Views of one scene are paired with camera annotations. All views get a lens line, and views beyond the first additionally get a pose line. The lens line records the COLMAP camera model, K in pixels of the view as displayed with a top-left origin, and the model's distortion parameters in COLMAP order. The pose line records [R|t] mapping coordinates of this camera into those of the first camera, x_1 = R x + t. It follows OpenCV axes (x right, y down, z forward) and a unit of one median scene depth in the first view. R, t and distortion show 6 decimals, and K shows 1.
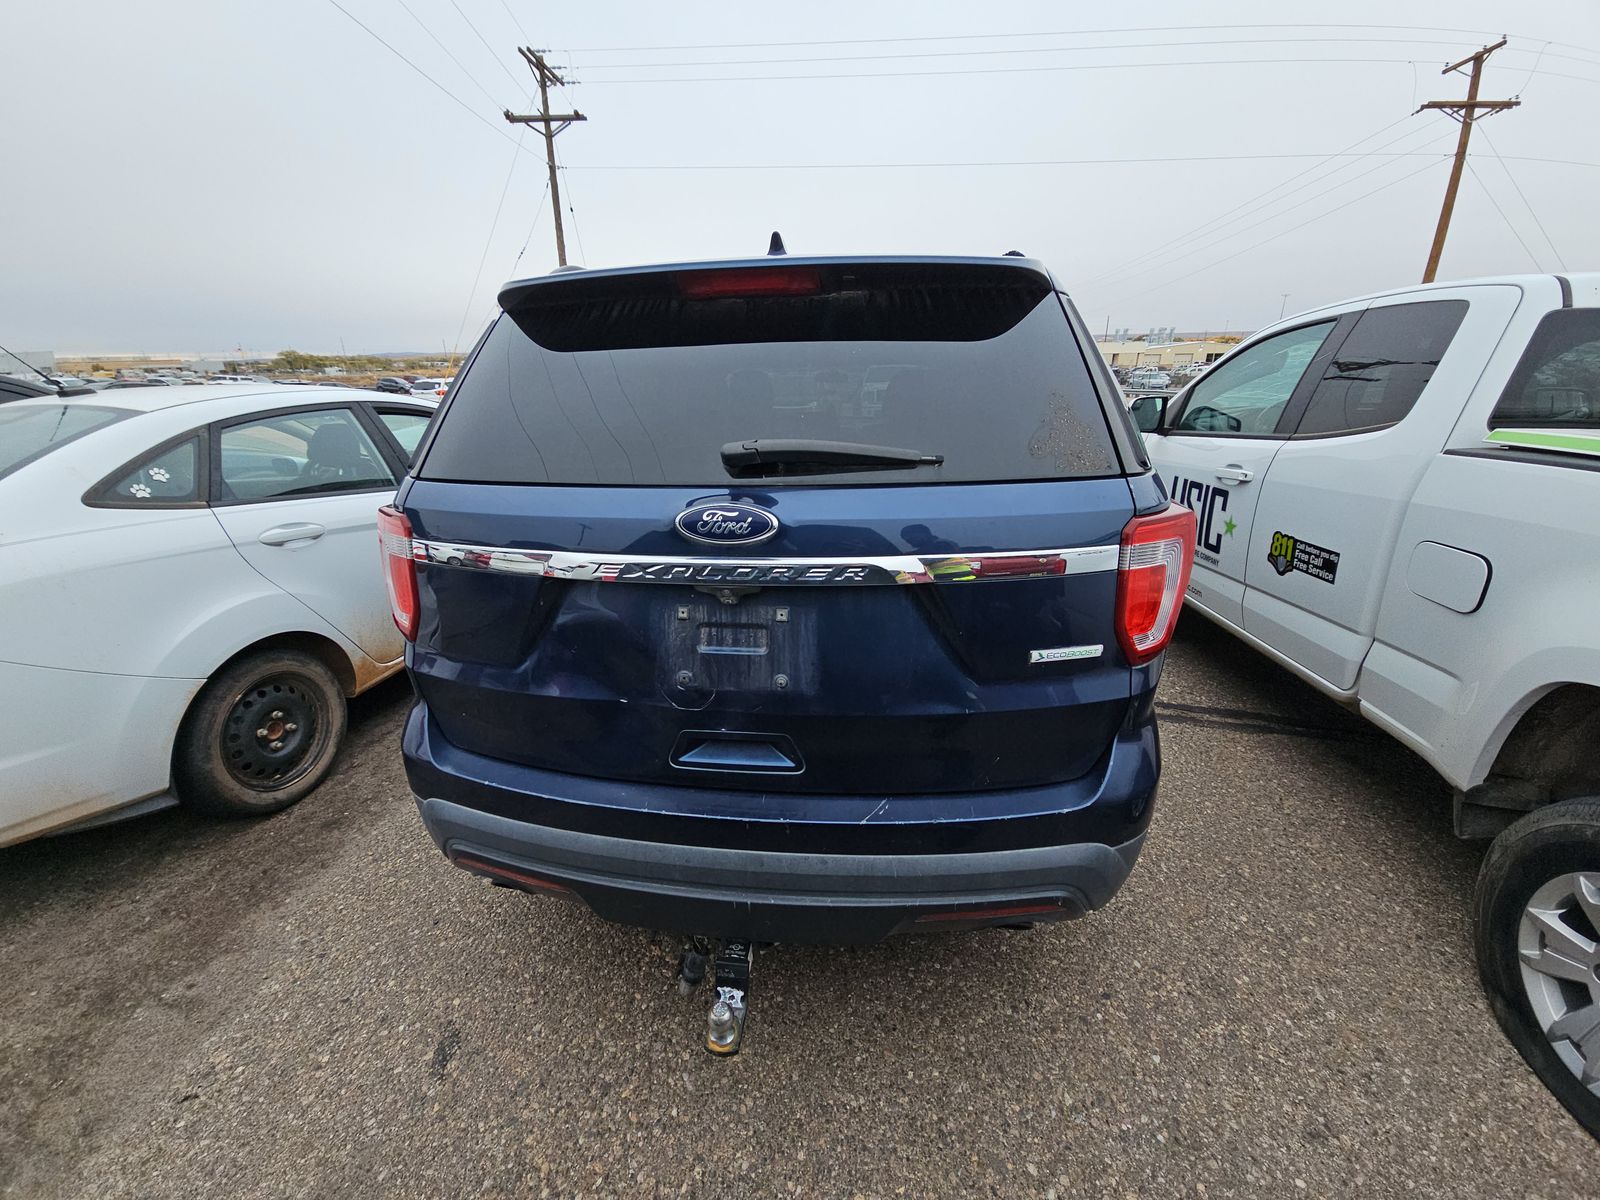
lens RADIAL K [[645.7, 0, 784.0], [0, 645.7, 598.9], [0, 0, 1]] dist [0.001852, 0.000653]
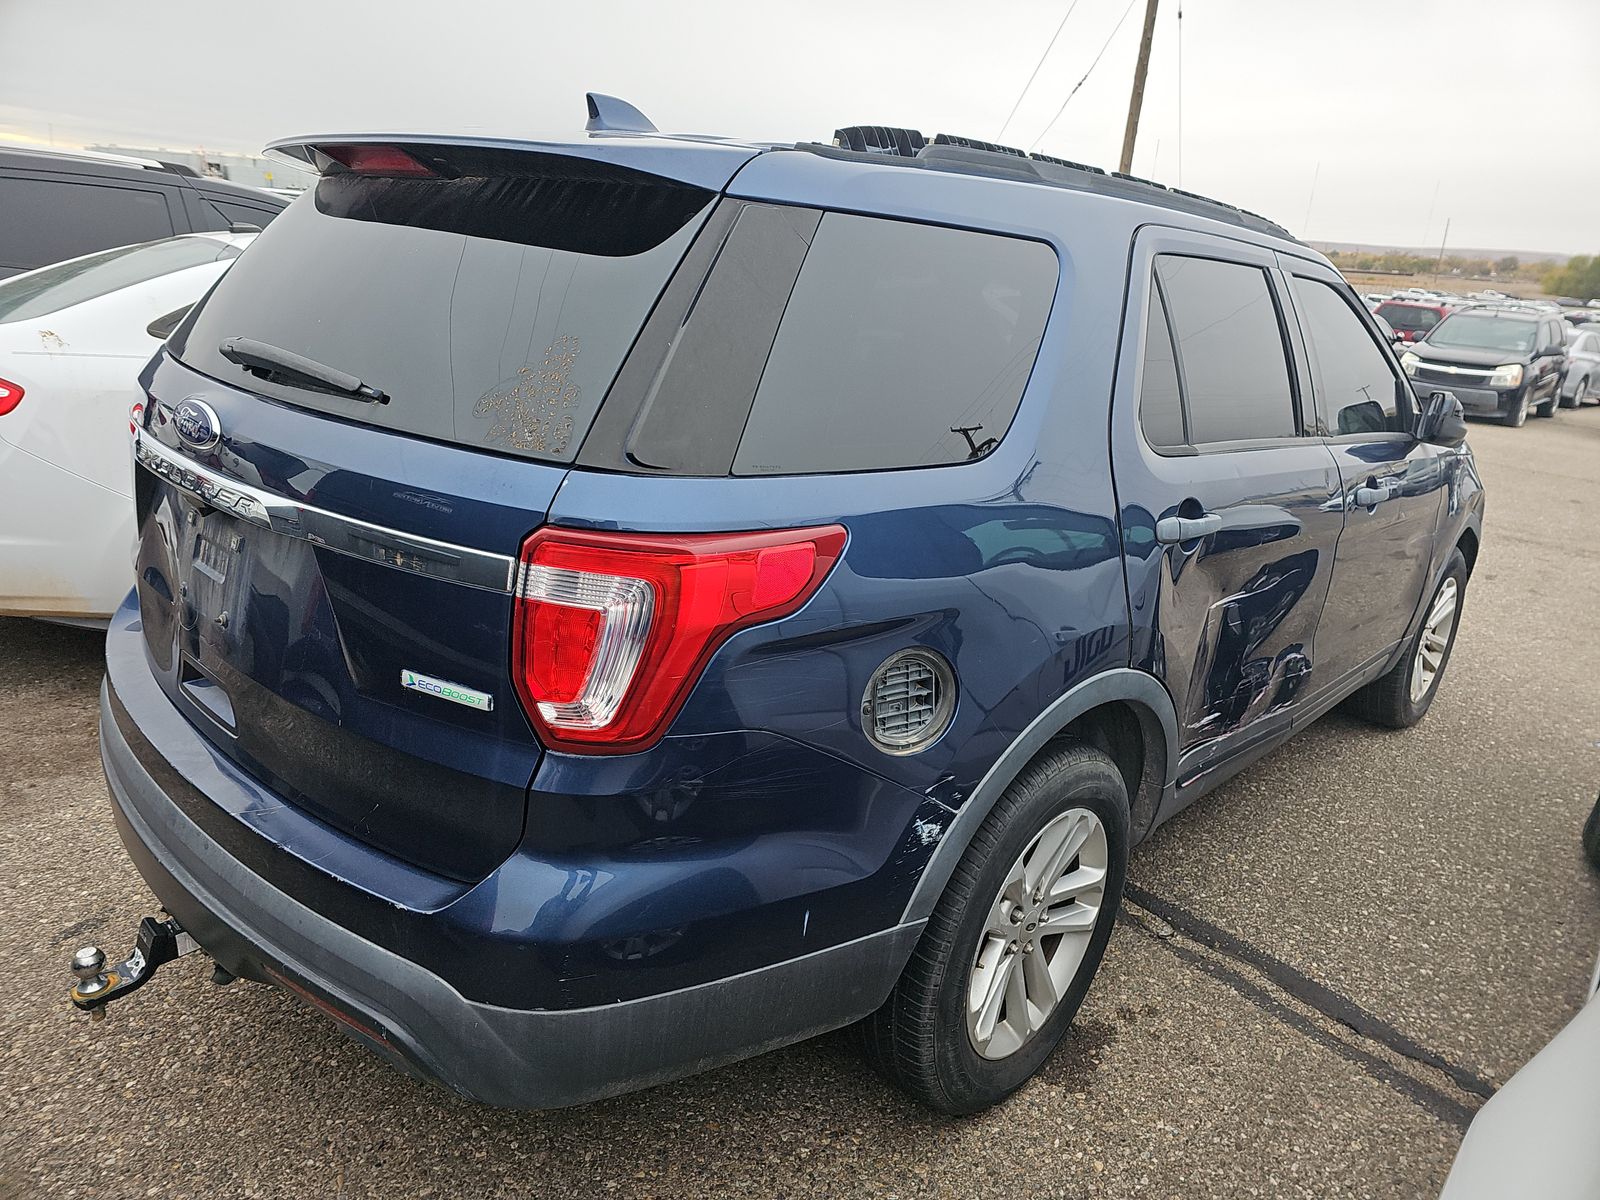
lens RADIAL K [[1053.5, 0, 799.4], [0, 1053.5, 599.1], [0, 0, 1]] dist [0.039250, -0.029940]
pose [[0.809005, 0.263074, -0.525646, 1.078431], [-0.282418, 0.958239, 0.044917, -0.139628], [0.515511, 0.112114, 0.849517, 0.164913]]
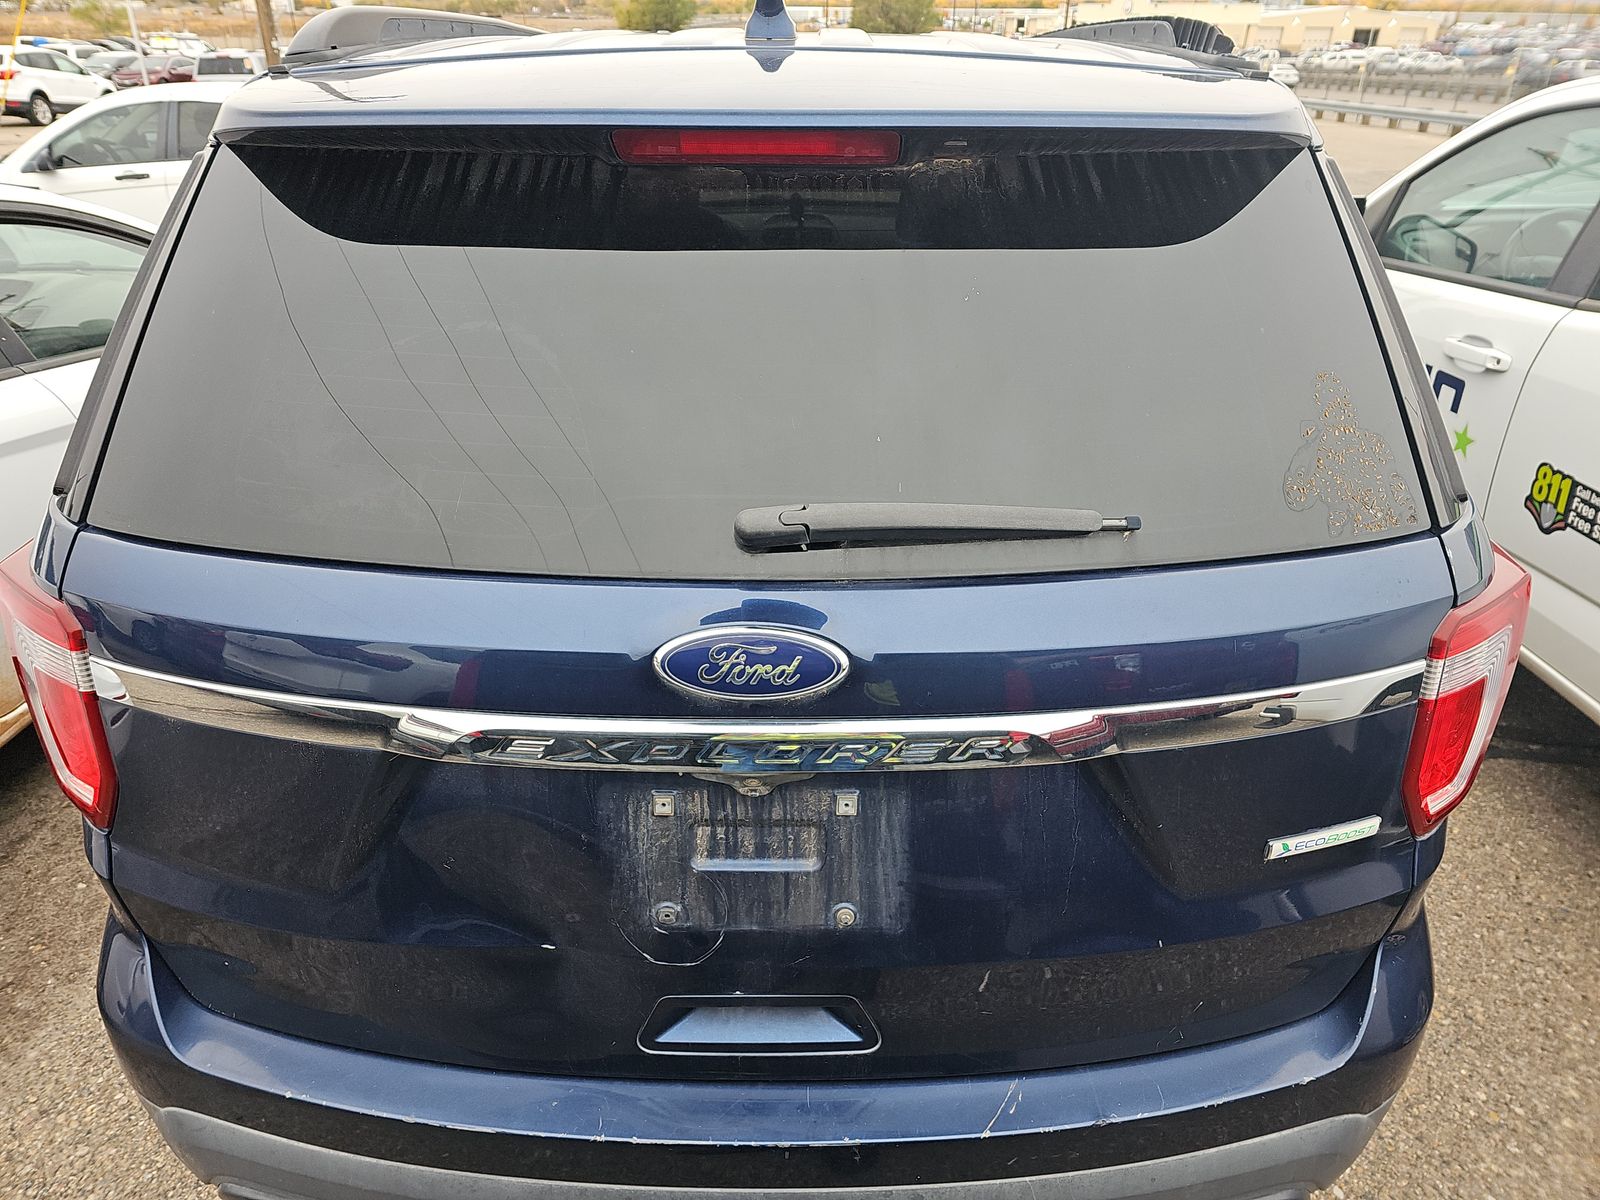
lens RADIAL K [[1053.5, 0, 808.1], [0, 1053.5, 605.8], [0, 0, 1]] dist [0.039250, -0.029940]
pose [[0.991836, -0.034504, 0.122763, -0.112672], [0.016116, 0.988895, 0.147740, -0.221397], [-0.126497, -0.144556, 0.981378, 0.114711]]
